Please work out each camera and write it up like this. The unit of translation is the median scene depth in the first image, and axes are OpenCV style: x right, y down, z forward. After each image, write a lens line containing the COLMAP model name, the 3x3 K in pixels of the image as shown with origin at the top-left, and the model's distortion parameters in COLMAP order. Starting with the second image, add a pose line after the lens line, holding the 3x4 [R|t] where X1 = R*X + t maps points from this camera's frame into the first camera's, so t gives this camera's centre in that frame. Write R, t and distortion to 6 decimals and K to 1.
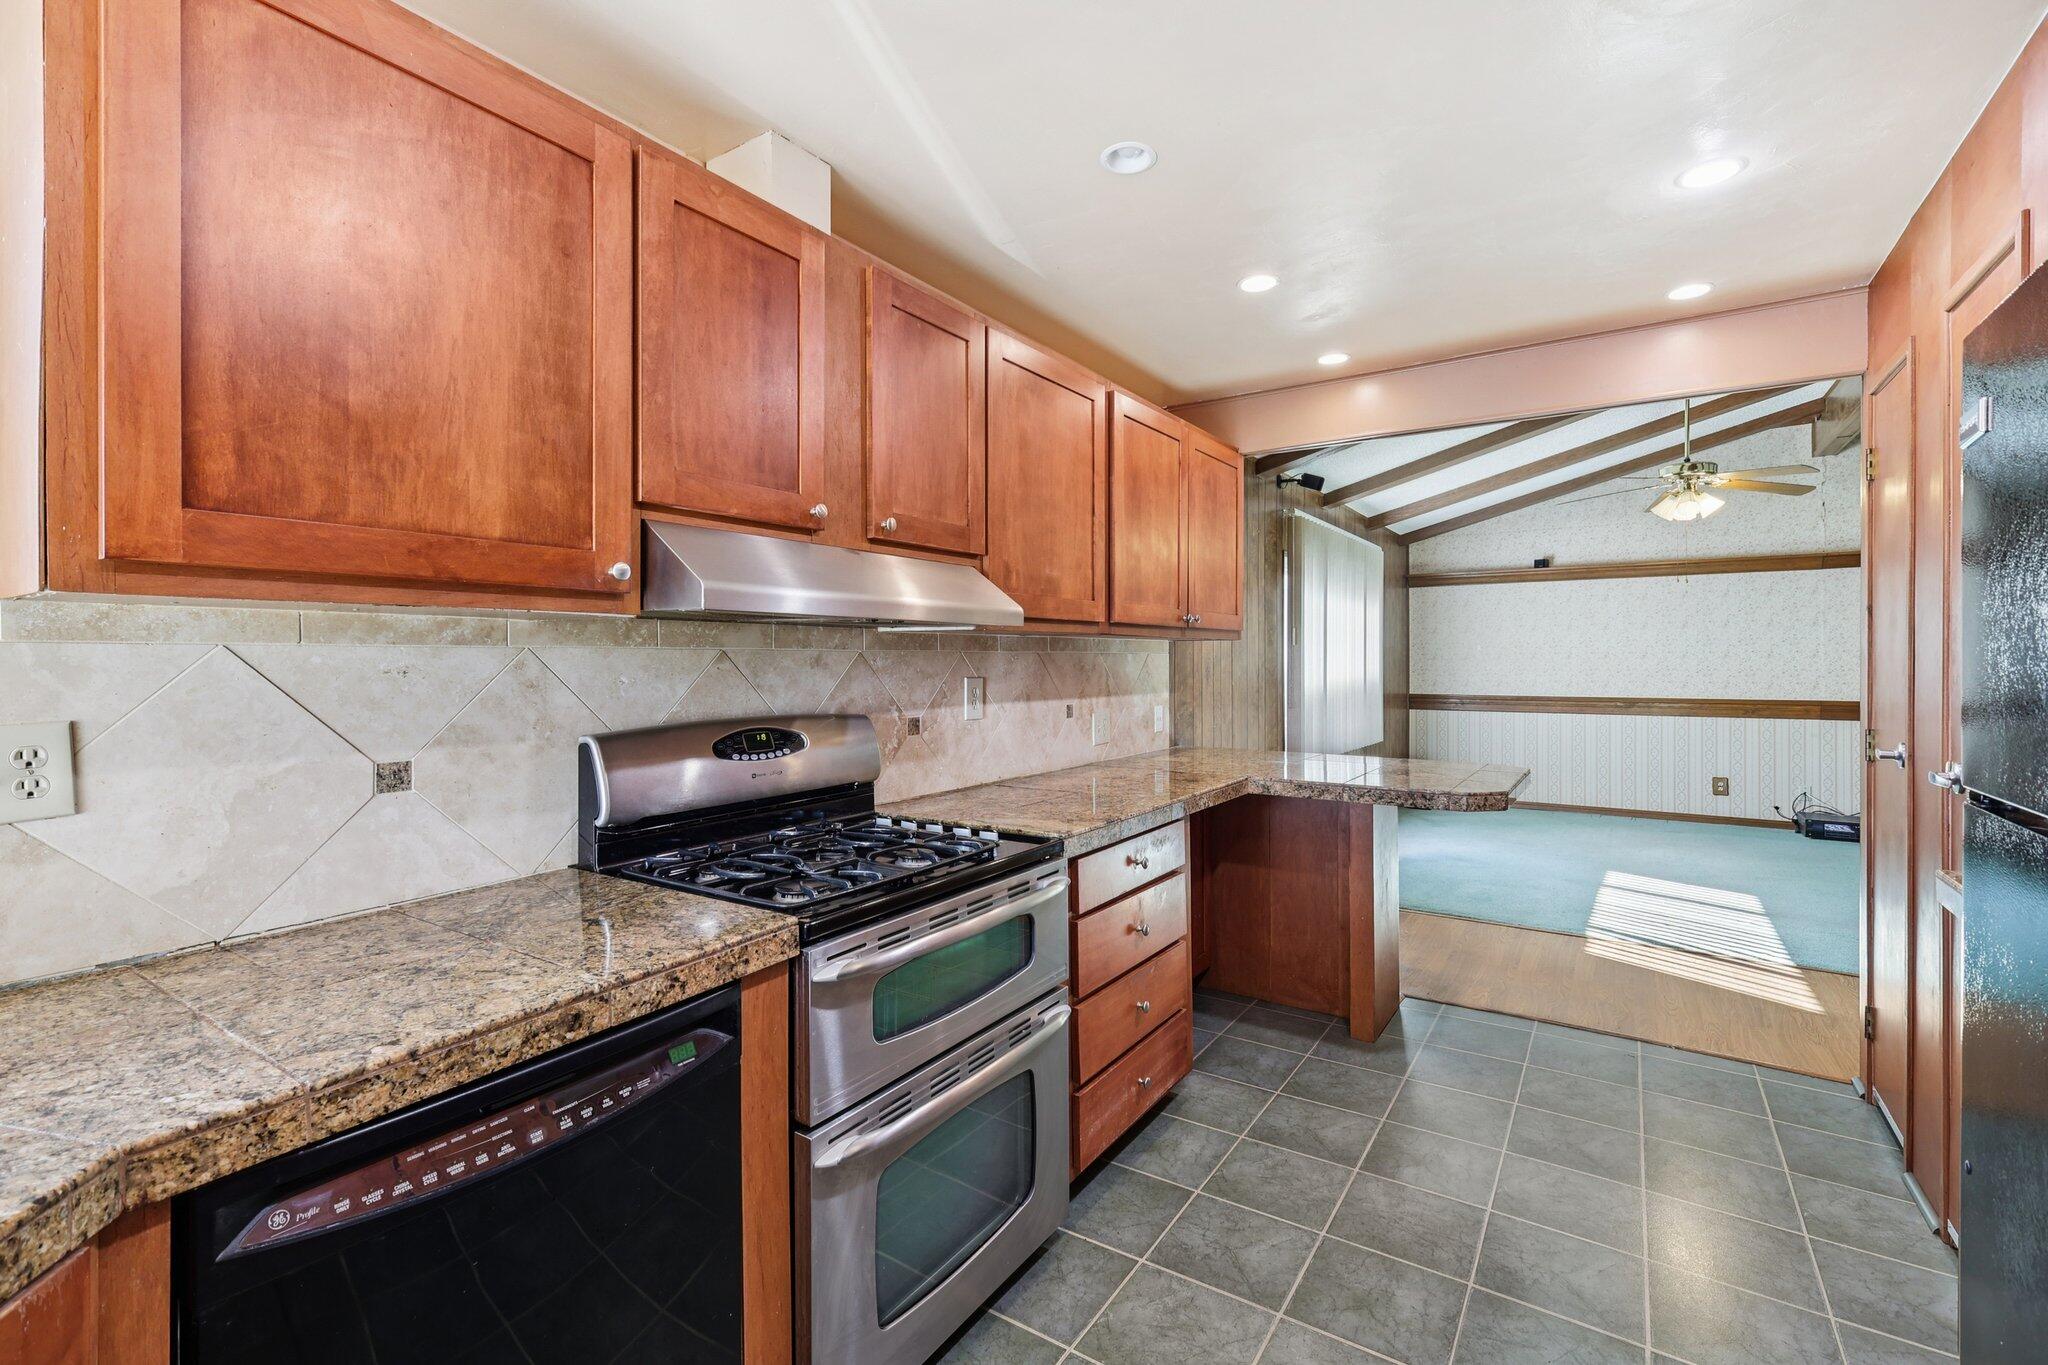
lens RADIAL K [[895.0, 0, 1026.7], [0, 895.0, 671.2], [0, 0, 1]] dist [0.007185, 0.000293]
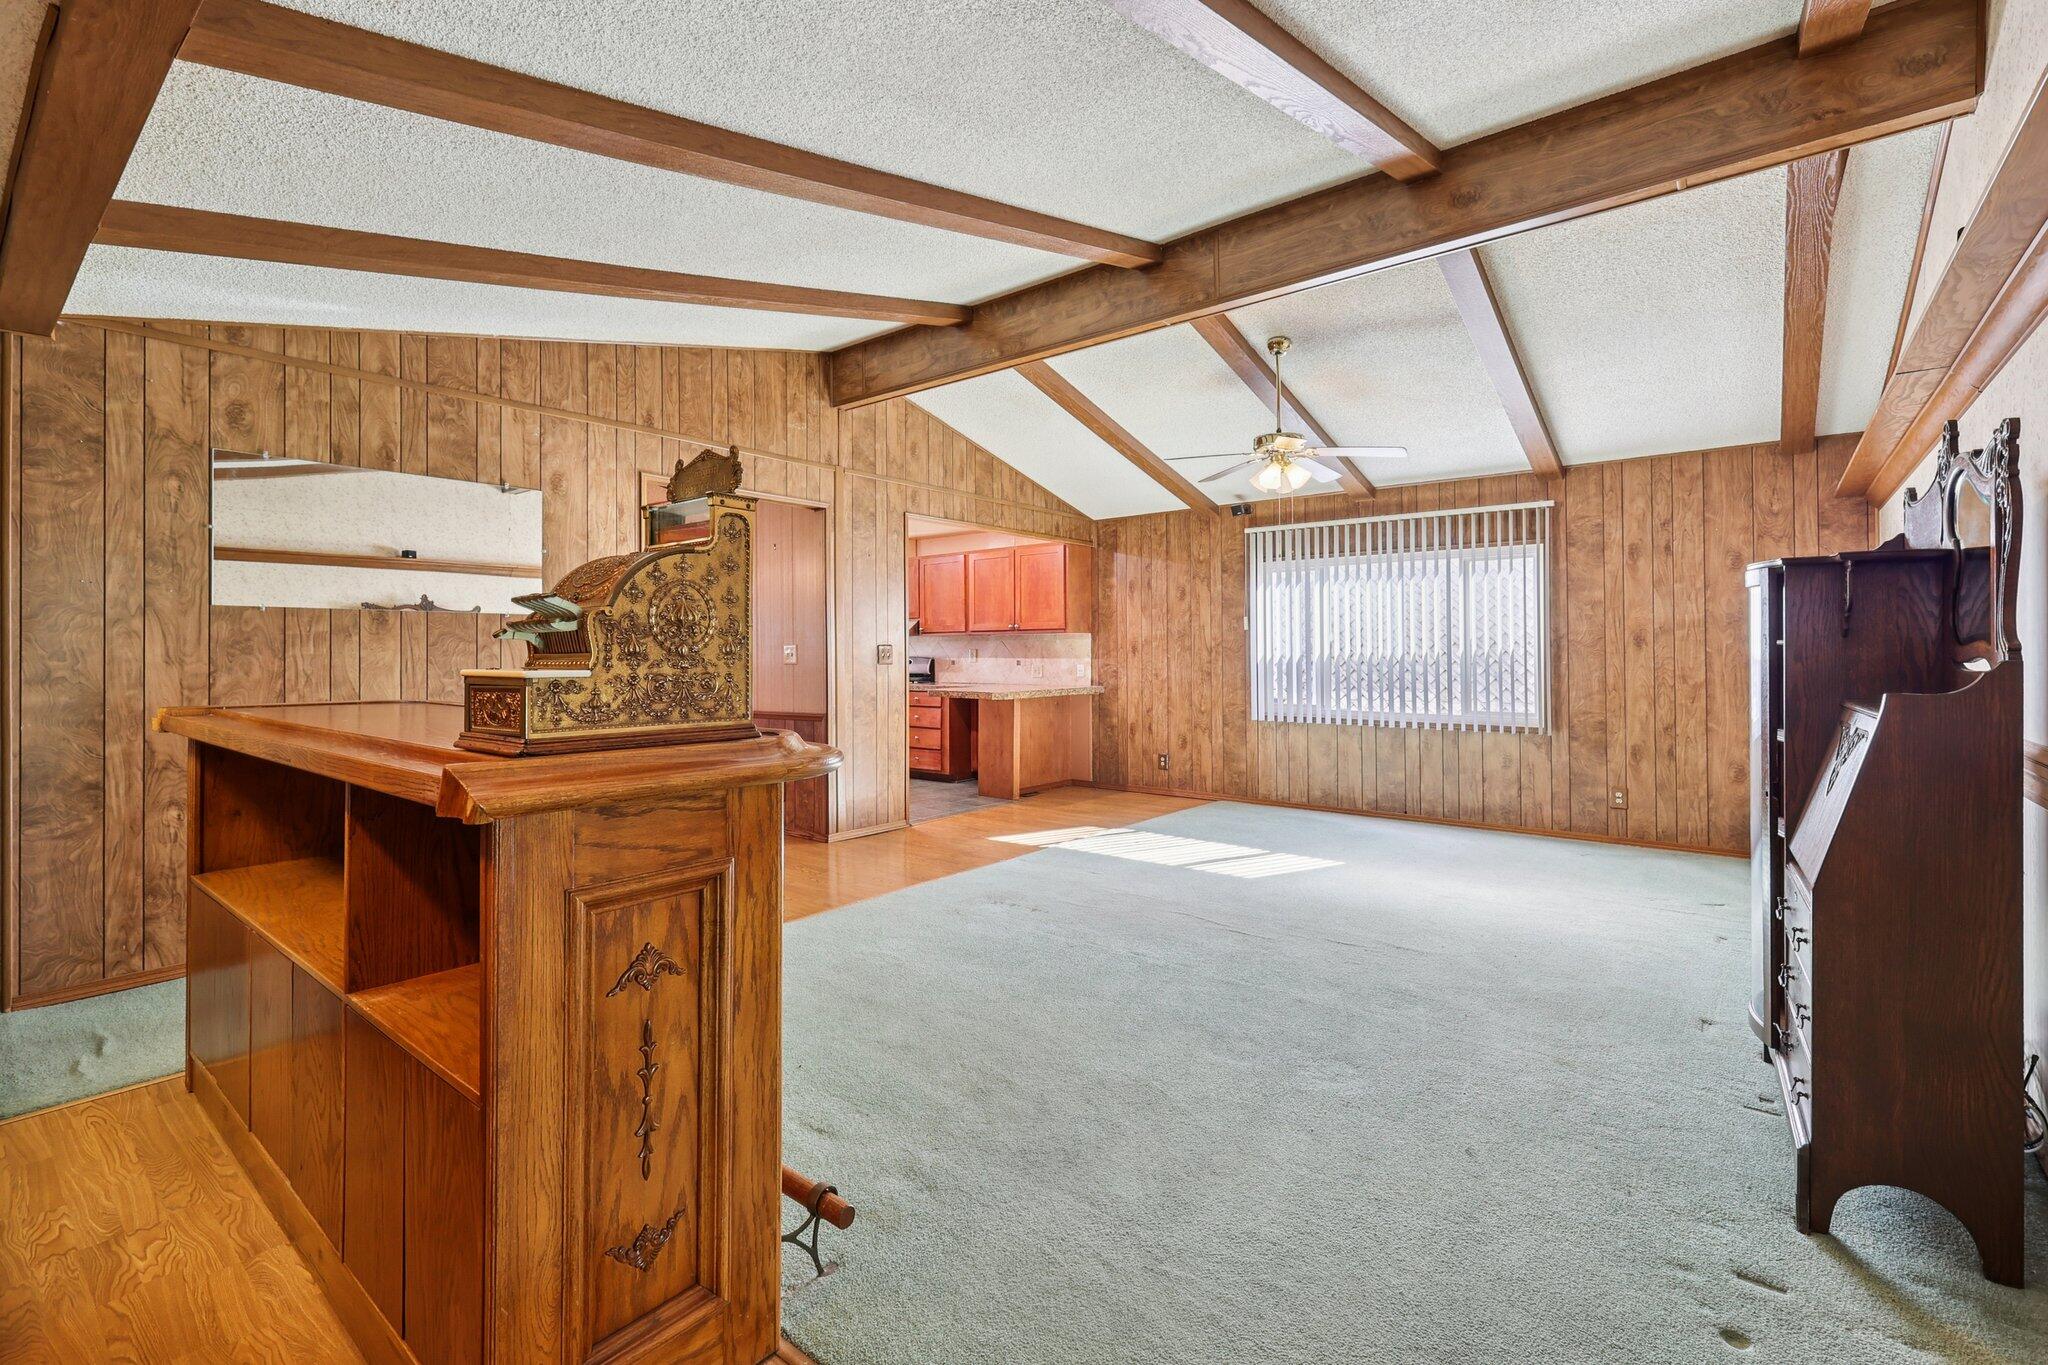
lens RADIAL K [[891.8, 0, 1040.0], [0, 891.8, 643.4], [0, 0, 1]] dist [0.000821, 0.000113]
pose [[-0.086713, 0.005174, -0.996220, 7.372318], [-0.000899, 0.999986, 0.005272, -0.074178], [0.996233, 0.001353, -0.086707, 3.587037]]
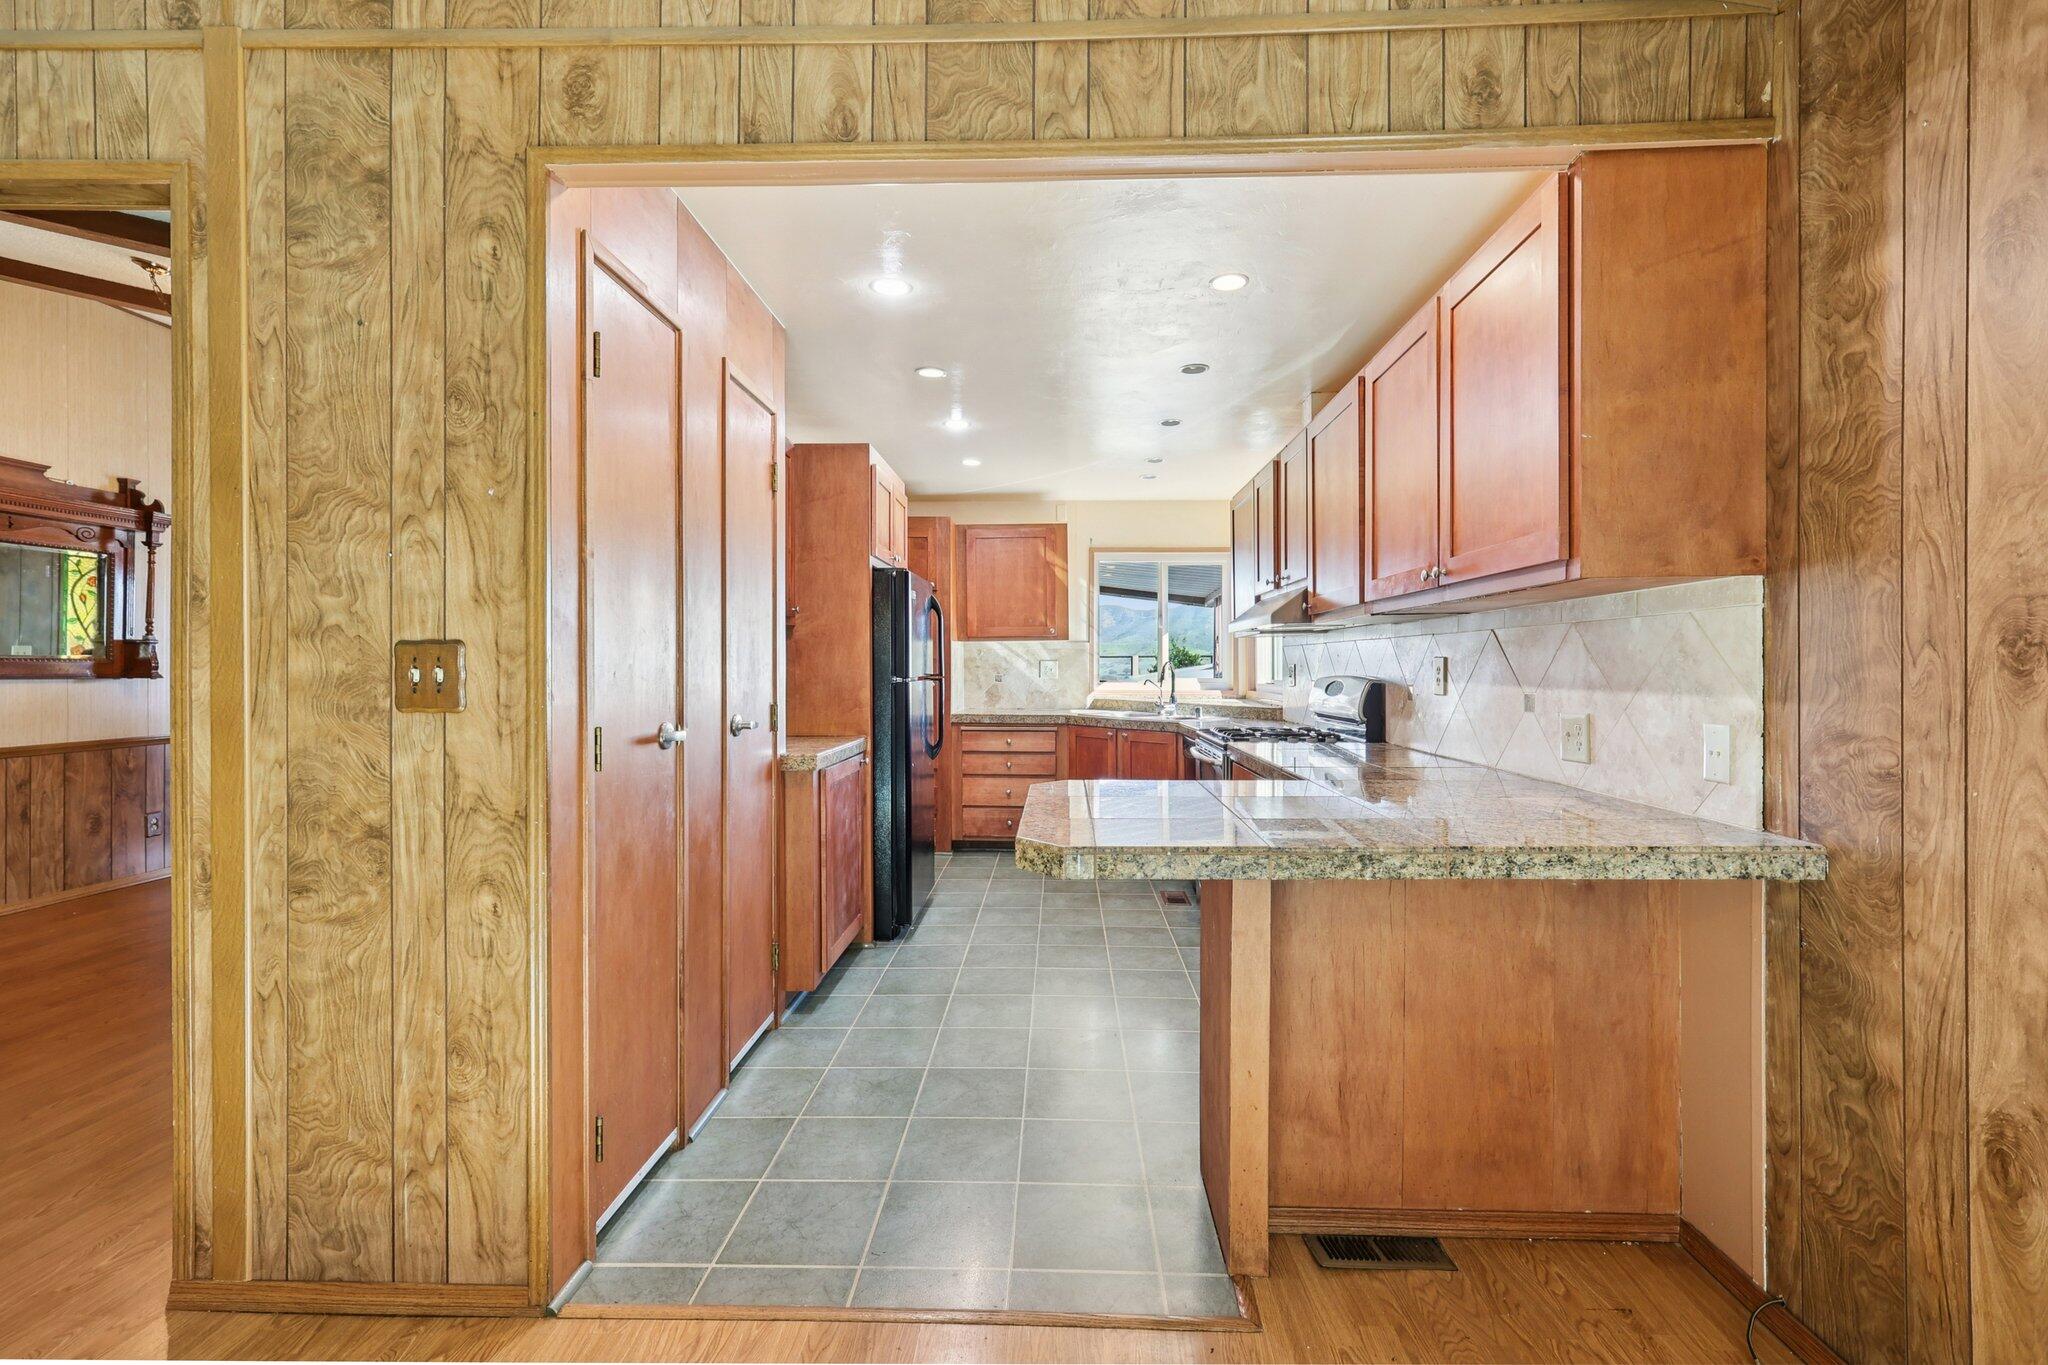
lens RADIAL K [[909.1, 0, 1035.6], [0, 909.1, 673.6], [0, 0, 1]] dist [-0.001424, -0.000267]
pose [[-0.848037, 0.013683, -0.529760, 2.263827], [0.002733, 0.999766, 0.021449, 0.005542], [0.529930, 0.016742, -0.847876, 3.986803]]
